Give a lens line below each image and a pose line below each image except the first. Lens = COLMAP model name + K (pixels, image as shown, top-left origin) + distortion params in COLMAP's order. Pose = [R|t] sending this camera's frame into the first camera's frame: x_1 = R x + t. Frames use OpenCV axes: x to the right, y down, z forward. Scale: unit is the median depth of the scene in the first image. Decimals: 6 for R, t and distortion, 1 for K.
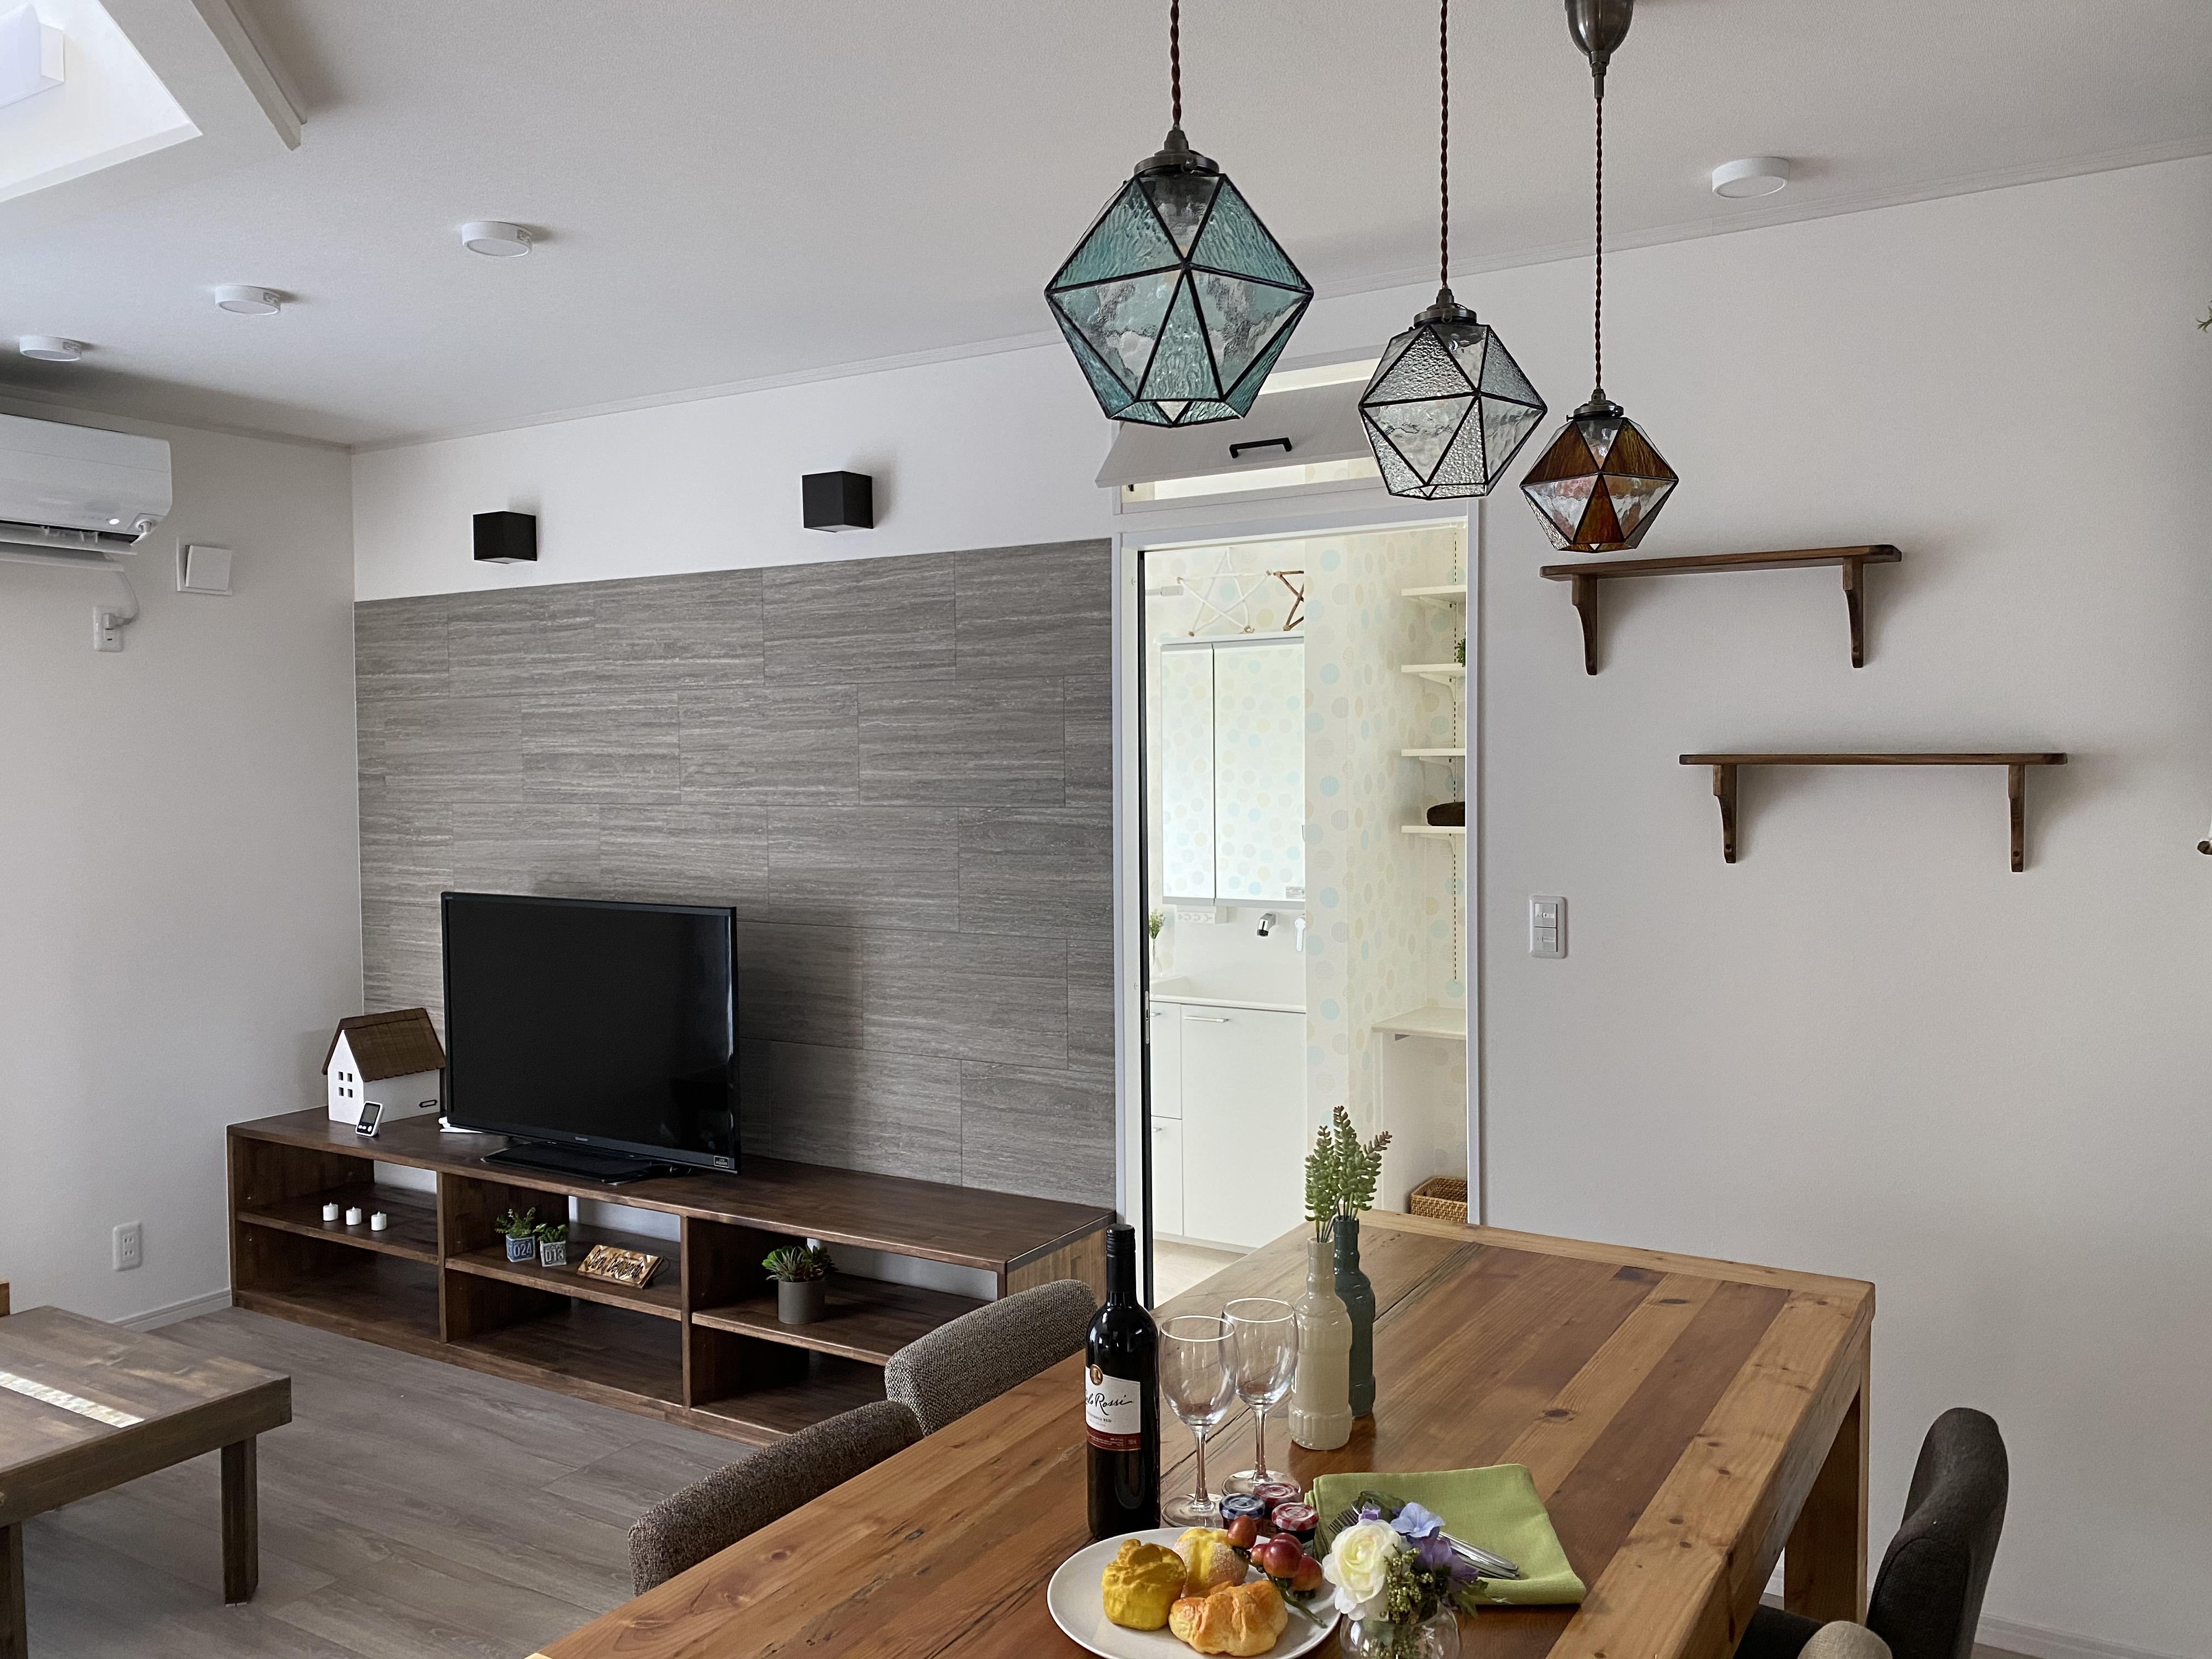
lens RADIAL K [[1685.1, 0, 1106.8], [0, 1685.1, 828.3], [0, 0, 1]] dist [0.007354, 0.000182]
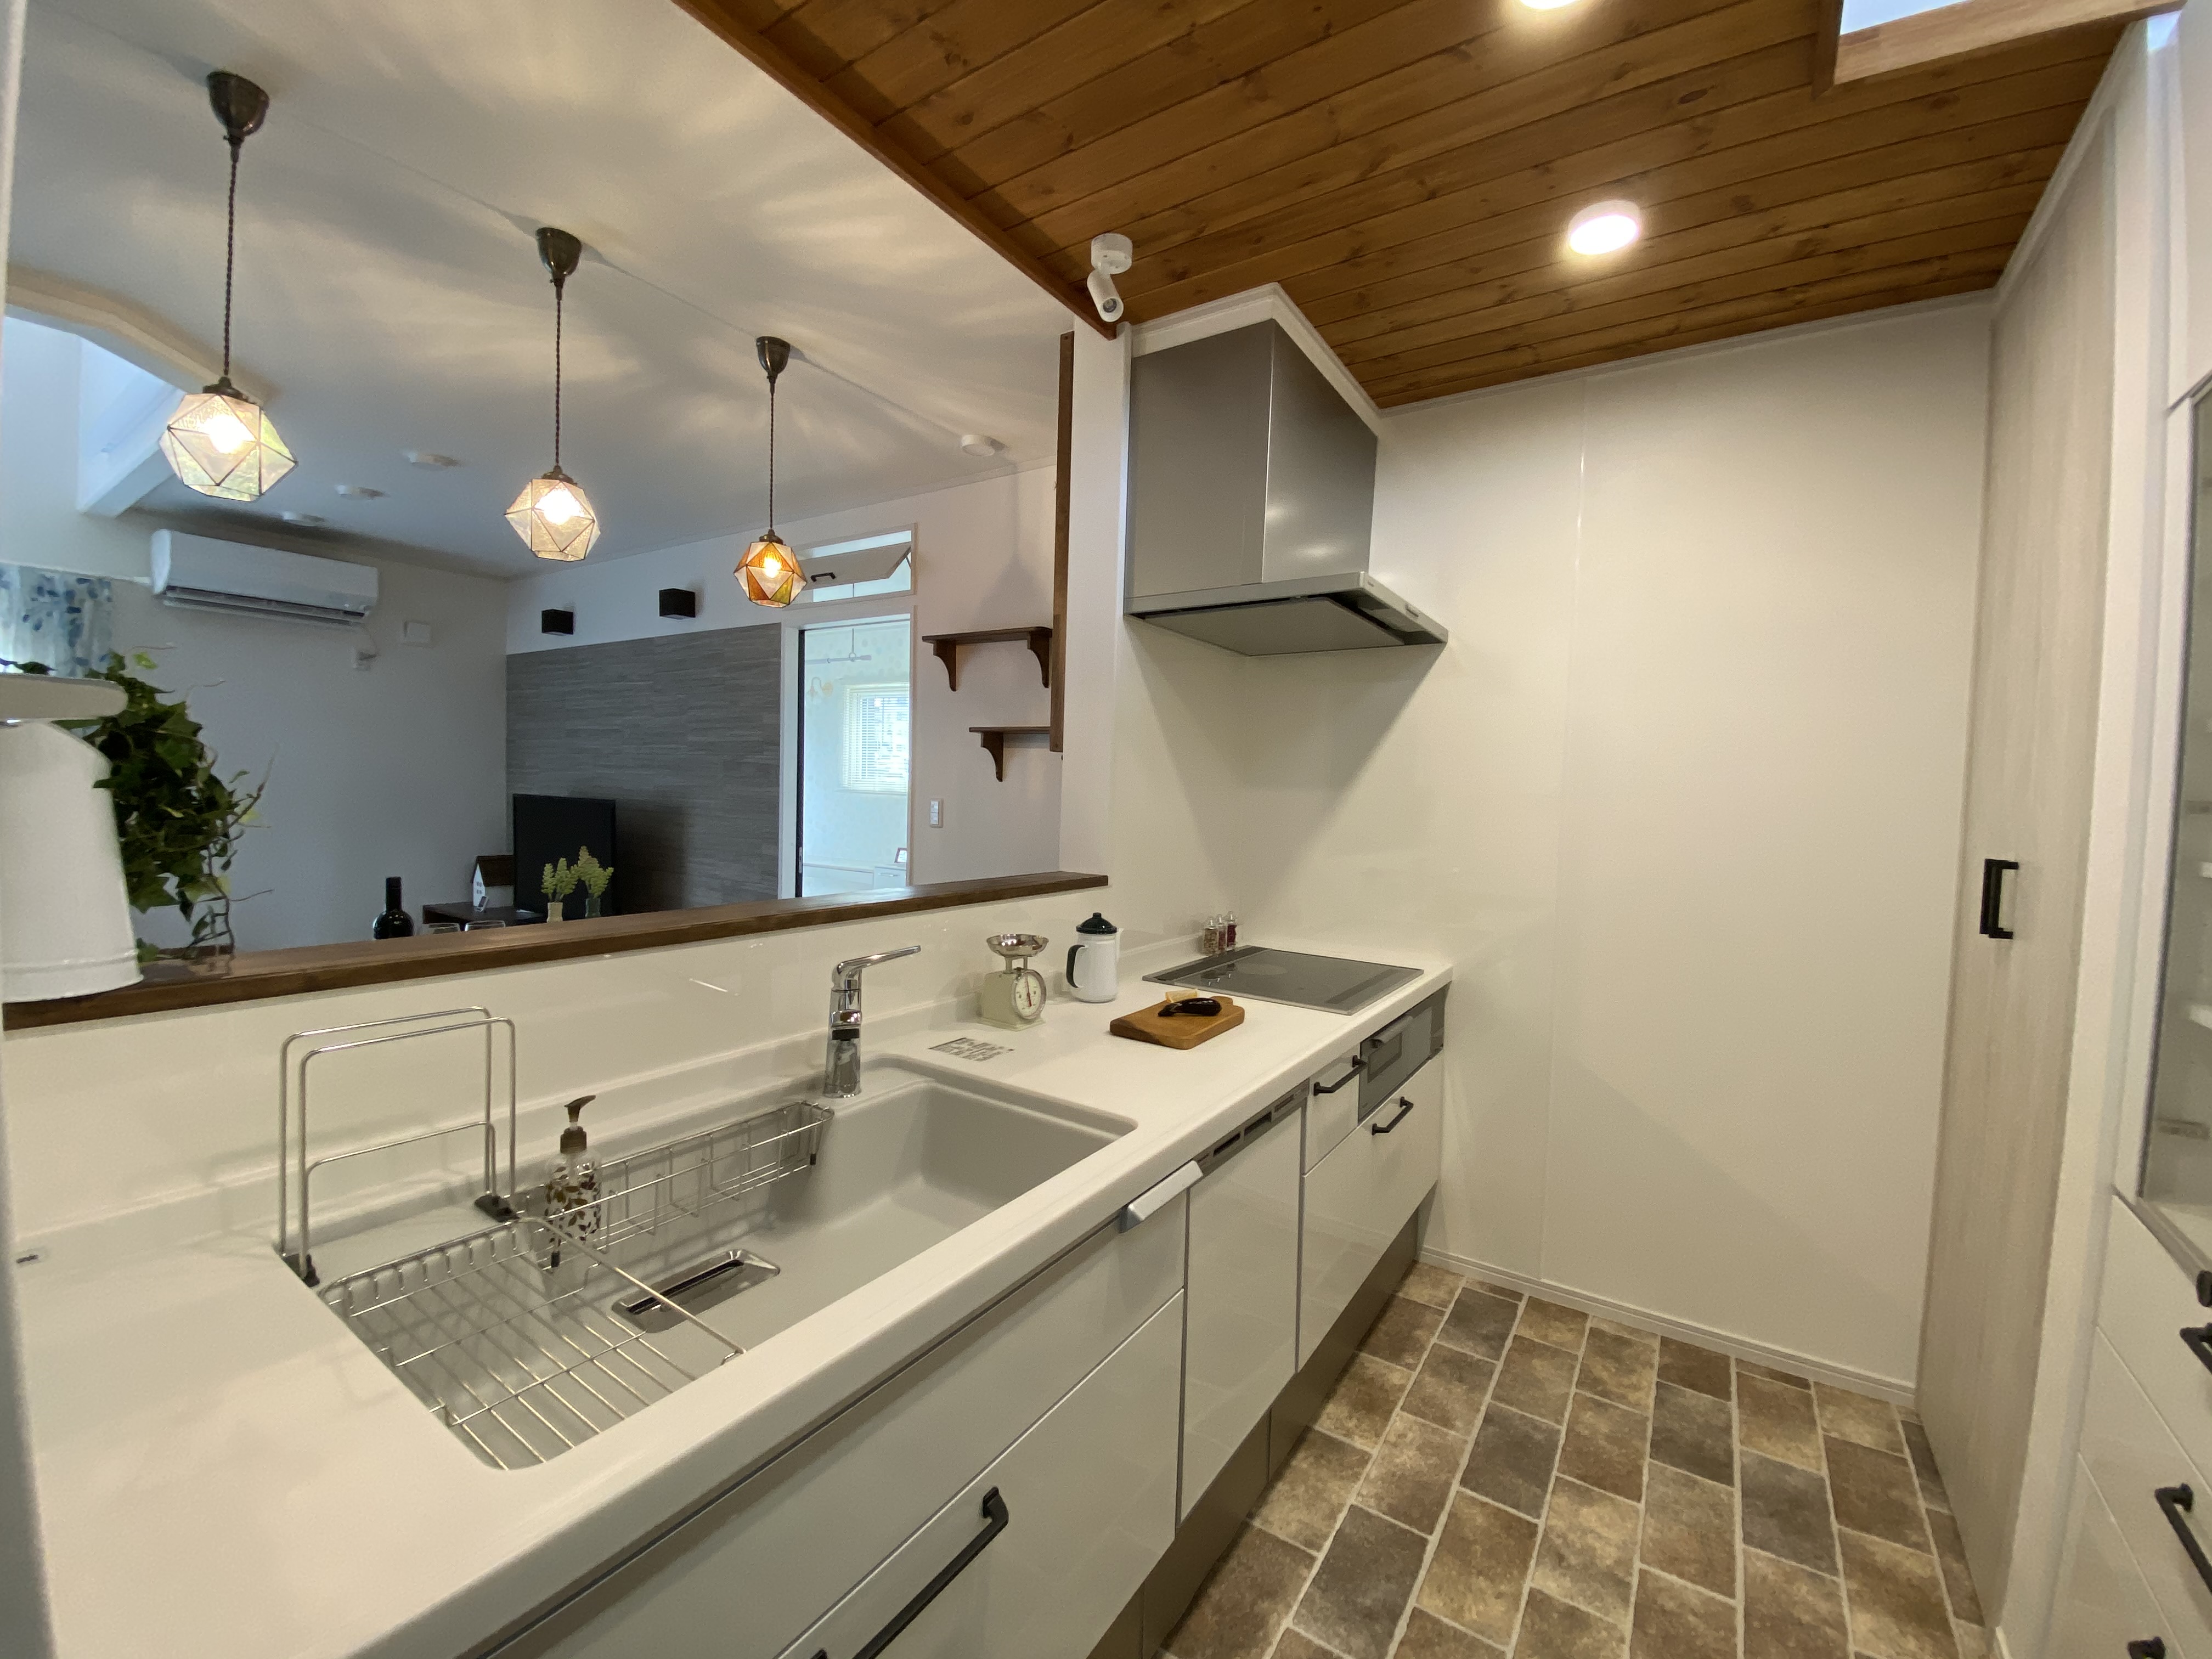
lens RADIAL K [[896.0, 0, 1109.1], [0, 896.0, 822.2], [0, 0, 1]] dist [-0.000405, -0.000280]
pose [[0.998349, 0.040606, -0.040619, 0.390526], [-0.040722, 0.999168, -0.002036, 0.047472], [0.040503, 0.003686, 0.999173, -0.057645]]
